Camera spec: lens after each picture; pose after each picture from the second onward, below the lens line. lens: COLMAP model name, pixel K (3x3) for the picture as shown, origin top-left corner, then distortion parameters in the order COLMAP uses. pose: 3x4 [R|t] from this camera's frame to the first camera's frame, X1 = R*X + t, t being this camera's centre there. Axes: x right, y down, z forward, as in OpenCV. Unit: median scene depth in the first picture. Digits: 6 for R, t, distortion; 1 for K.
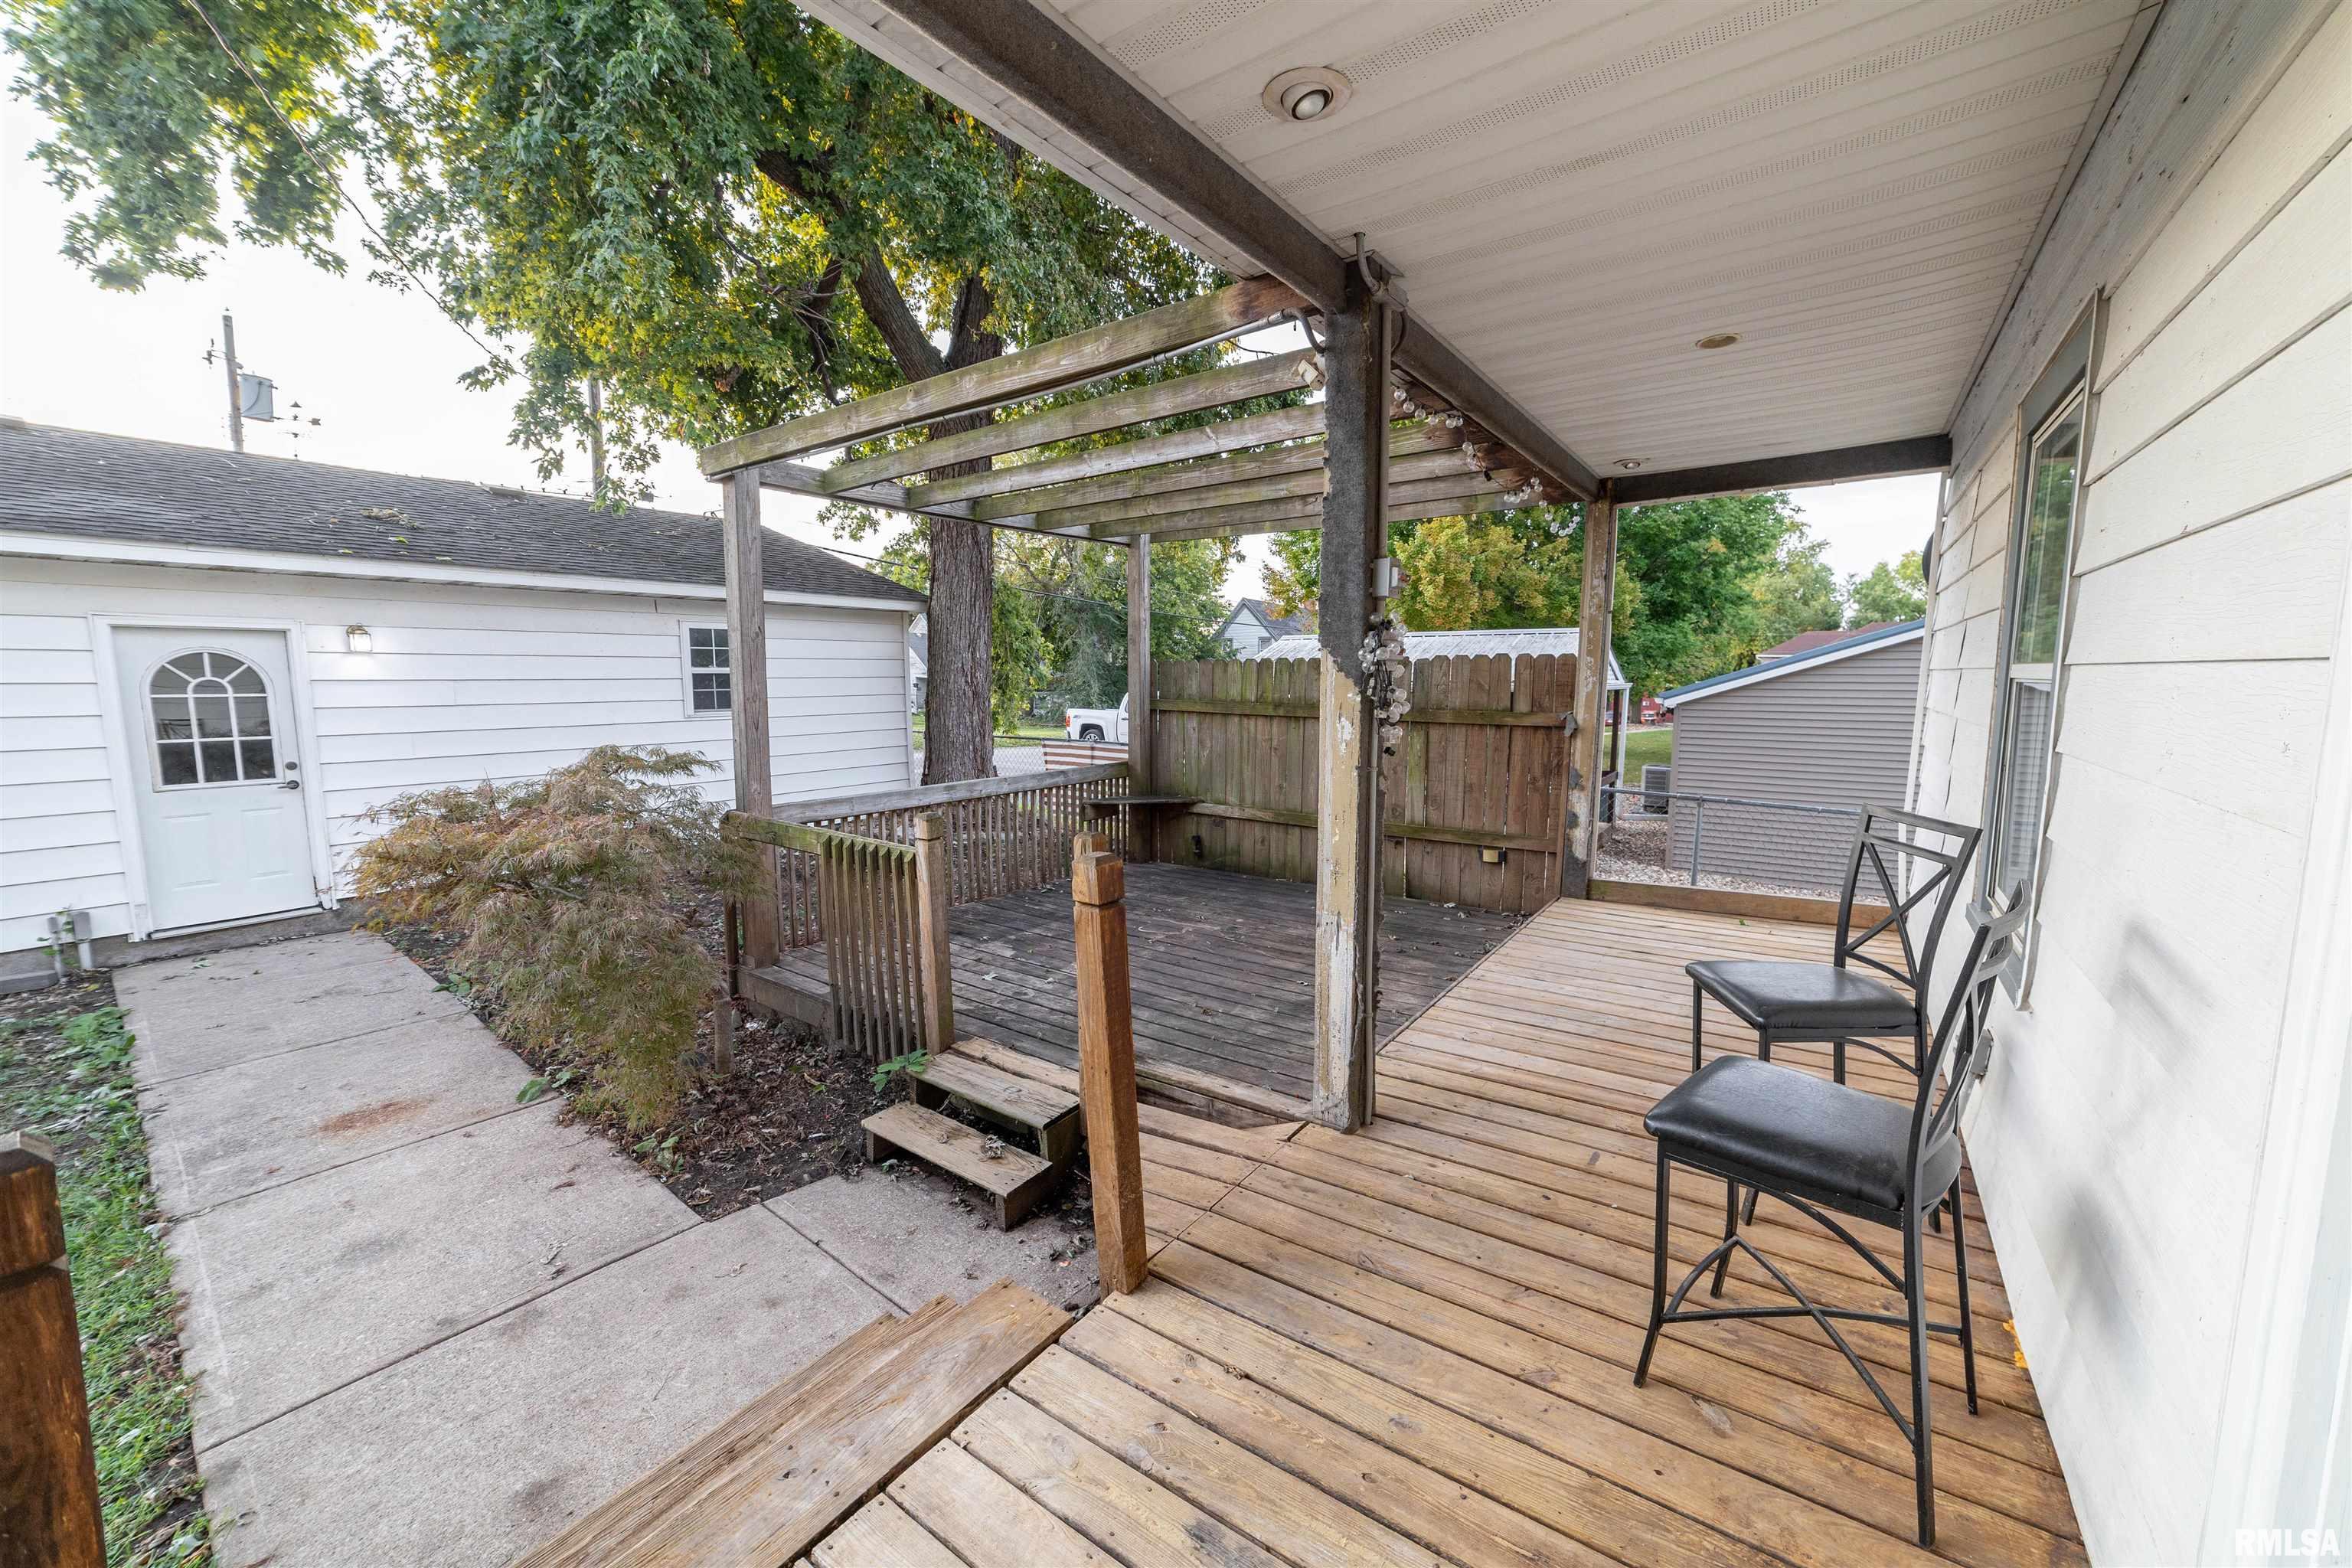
lens RADIAL K [[891.5, 0, 1192.5], [0, 891.5, 772.2], [0, 0, 1]] dist [-0.021105, 0.006620]
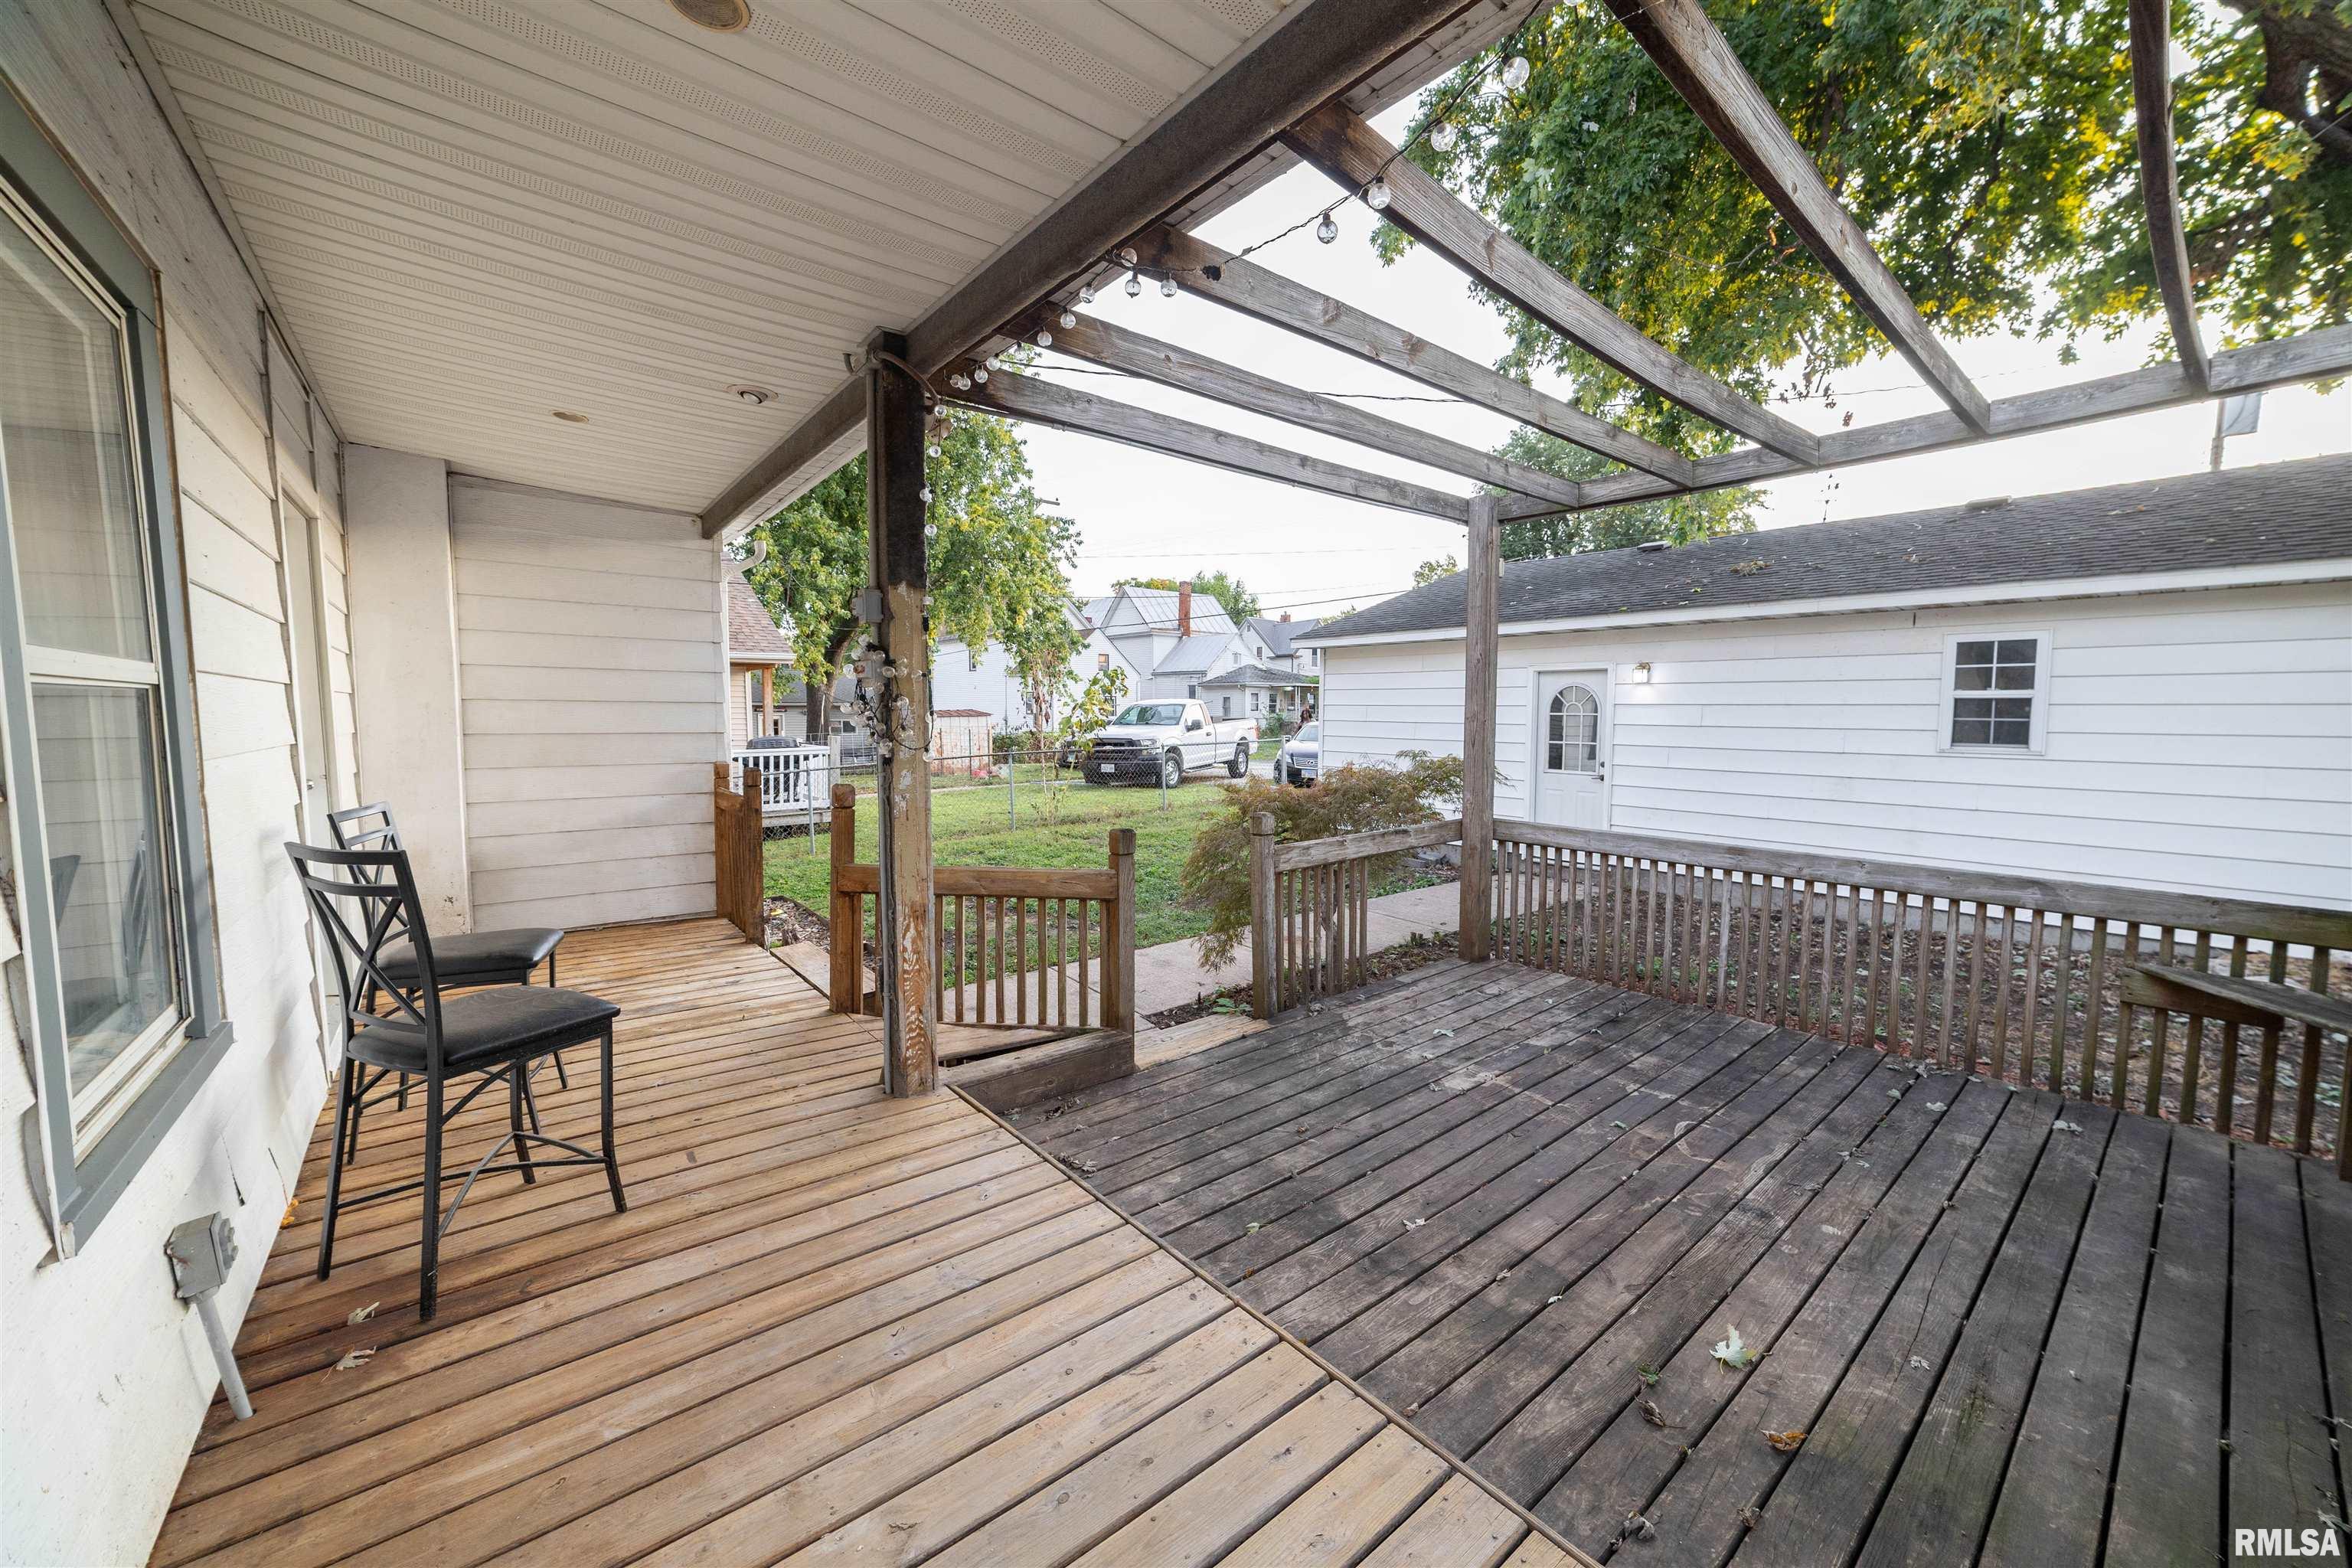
lens RADIAL K [[891.5, 0, 1192.5], [0, 891.5, 772.2], [0, 0, 1]] dist [-0.021105, 0.006620]
pose [[-0.261421, 0.071995, -0.962536, 0.598567], [-0.105063, 0.989167, 0.102521, -0.082849], [0.959490, 0.127928, -0.251025, 0.835696]]
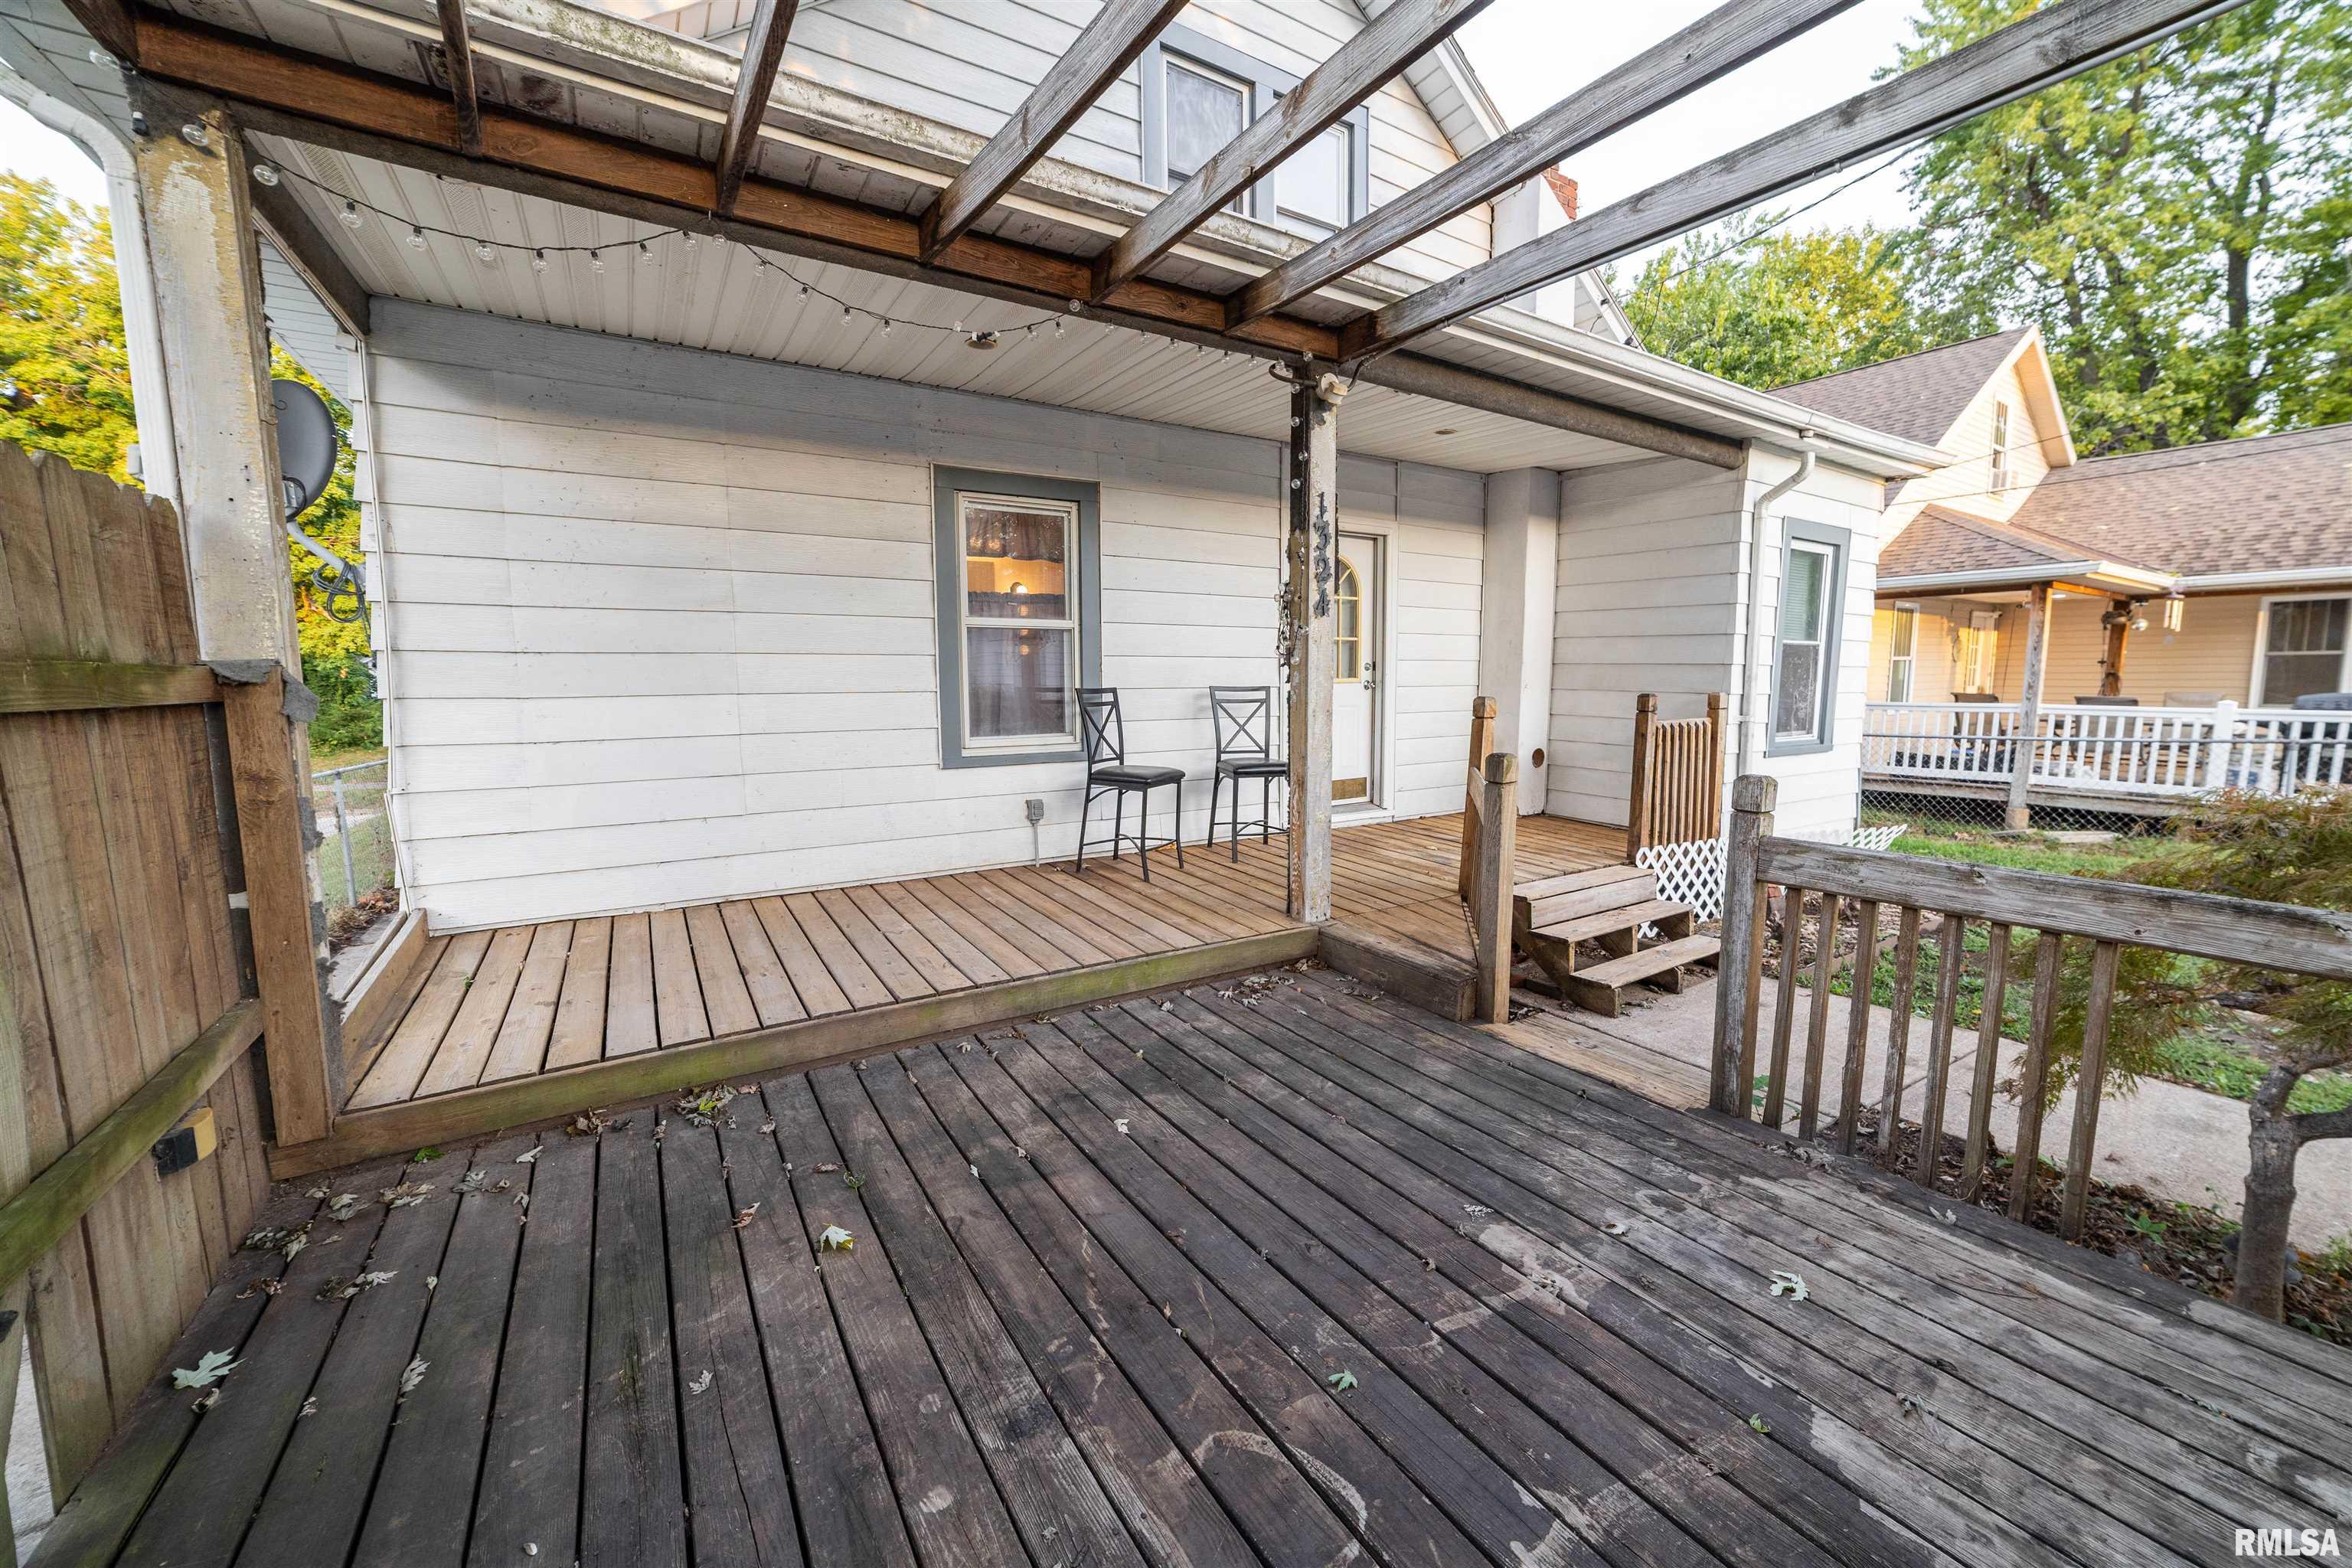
lens RADIAL K [[891.5, 0, 1192.5], [0, 891.5, 772.2], [0, 0, 1]] dist [-0.021105, 0.006620]
pose [[-0.924764, -0.033134, 0.379095, -0.106389], [0.049359, 0.977342, 0.205829, -0.083449], [-0.377326, 0.209055, -0.902176, 1.247221]]
